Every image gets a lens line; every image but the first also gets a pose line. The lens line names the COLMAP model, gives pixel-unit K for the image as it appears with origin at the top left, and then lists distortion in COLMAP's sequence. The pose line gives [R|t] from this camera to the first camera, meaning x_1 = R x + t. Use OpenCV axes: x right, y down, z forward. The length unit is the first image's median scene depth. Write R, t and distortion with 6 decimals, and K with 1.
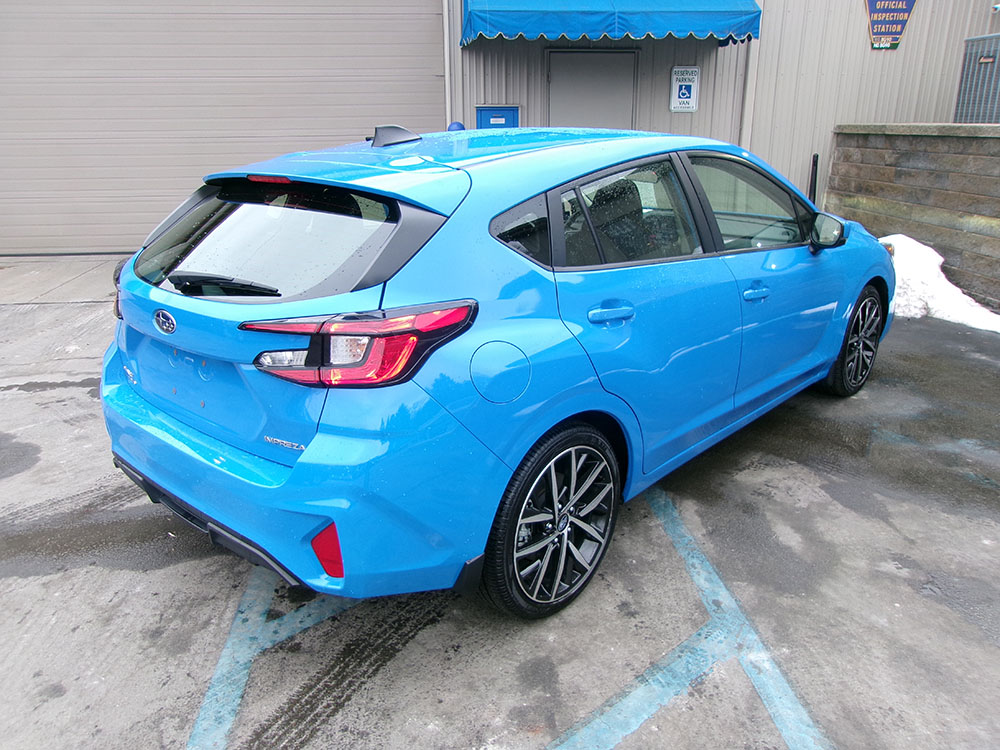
lens RADIAL K [[776.5, 0, 494.2], [0, 776.5, 373.2], [0, 0, 1]] dist [-0.043707, 0.069791]
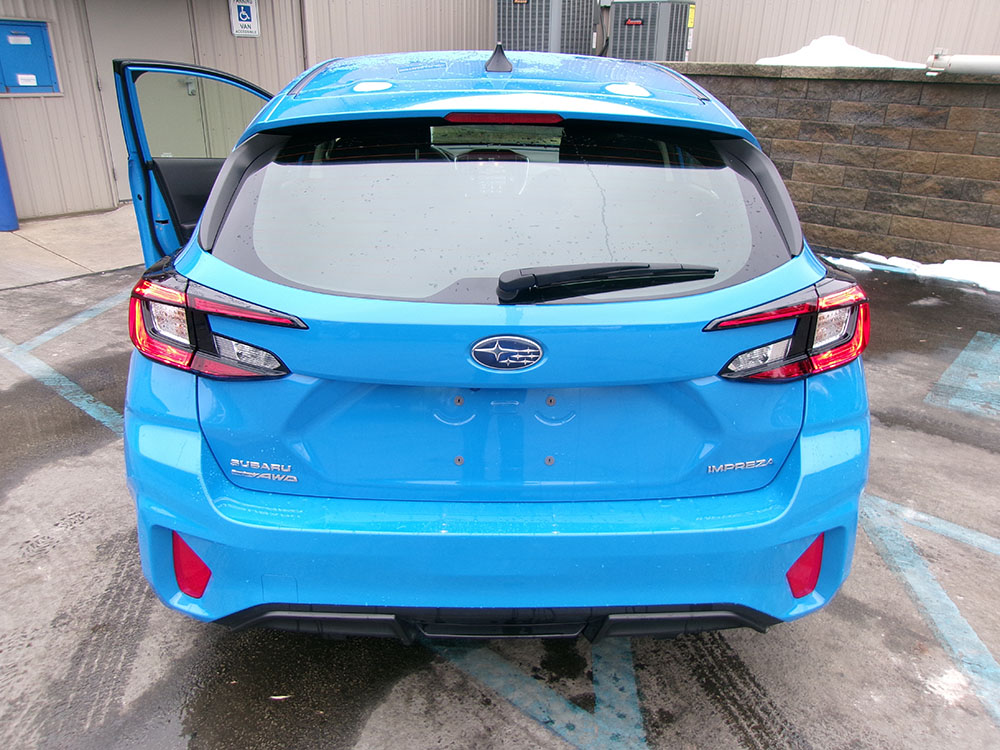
lens RADIAL K [[769.7, 0, 497.4], [0, 769.7, 376.2], [0, 0, 1]] dist [0.008821, 0.001255]
pose [[0.720632, -0.247929, 0.647473, -0.696173], [0.194007, 0.968678, 0.154997, -0.121903], [-0.665621, 0.013918, 0.746160, 0.443447]]
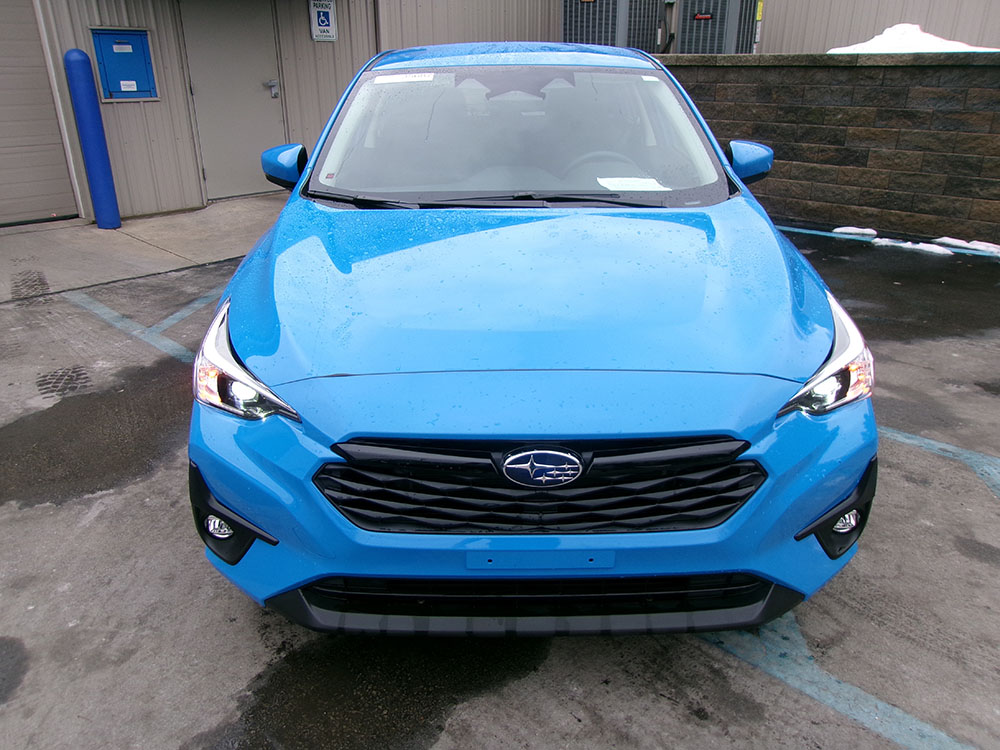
lens RADIAL K [[774.3, 0, 498.2], [0, 774.3, 376.0], [0, 0, 1]] dist [-0.028699, 0.054564]
pose [[0.748687, -0.247984, 0.614794, -0.847519], [0.205672, 0.968526, 0.140202, -0.106780], [-0.630212, 0.021478, 0.776126, 0.478876]]
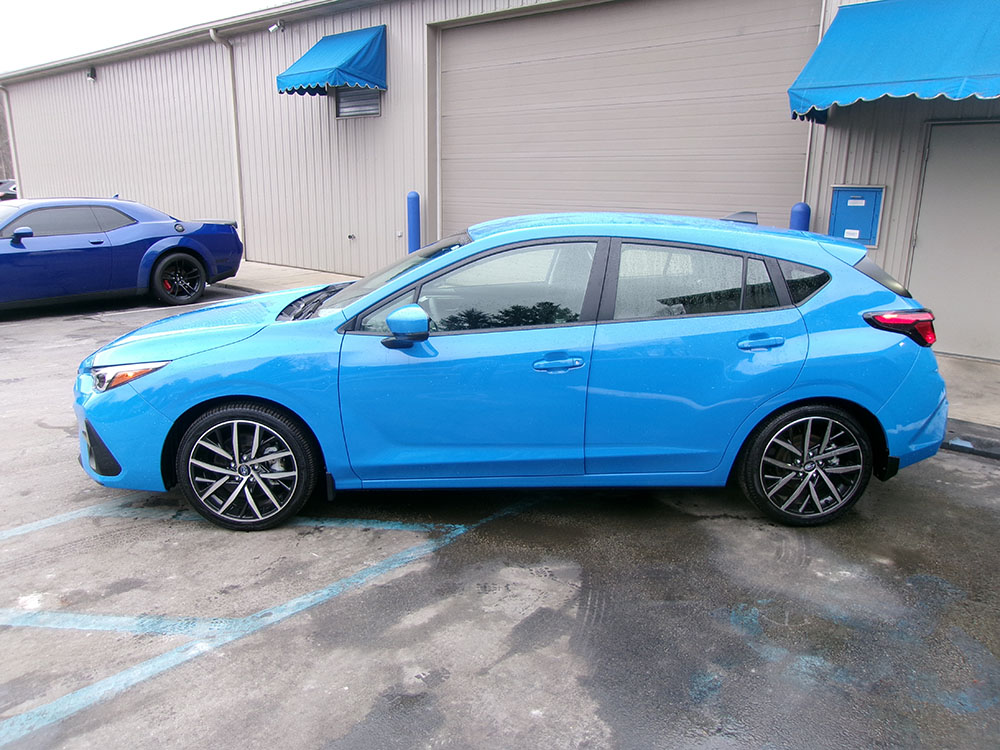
lens RADIAL K [[774.3, 0, 498.2], [0, 774.3, 376.0], [0, 0, 1]] dist [-0.028699, 0.054564]
pose [[0.684182, 0.193863, -0.703073, 1.199111], [-0.245702, 0.968939, 0.028071, -0.164029], [0.686677, 0.153541, 0.710563, 0.323919]]
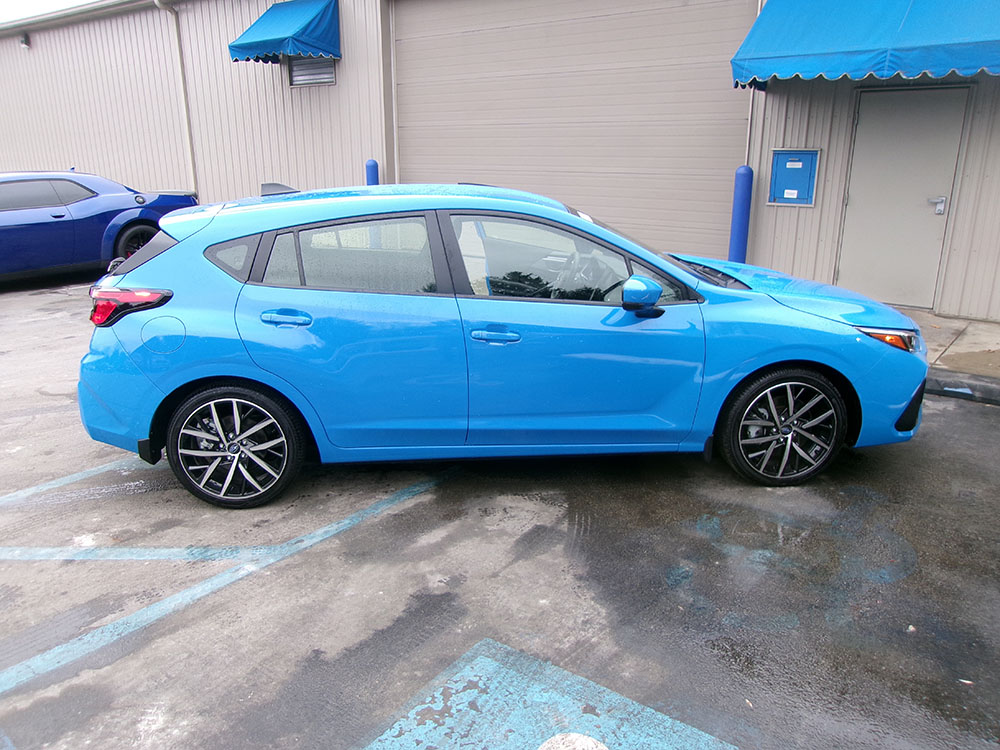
lens RADIAL K [[774.3, 0, 498.2], [0, 774.3, 376.0], [0, 0, 1]] dist [-0.028699, 0.054564]
pose [[0.734744, 0.200836, -0.647932, 1.268398], [-0.216706, 0.974609, 0.056354, -0.127273], [0.642798, 0.099005, 0.759611, 0.154022]]
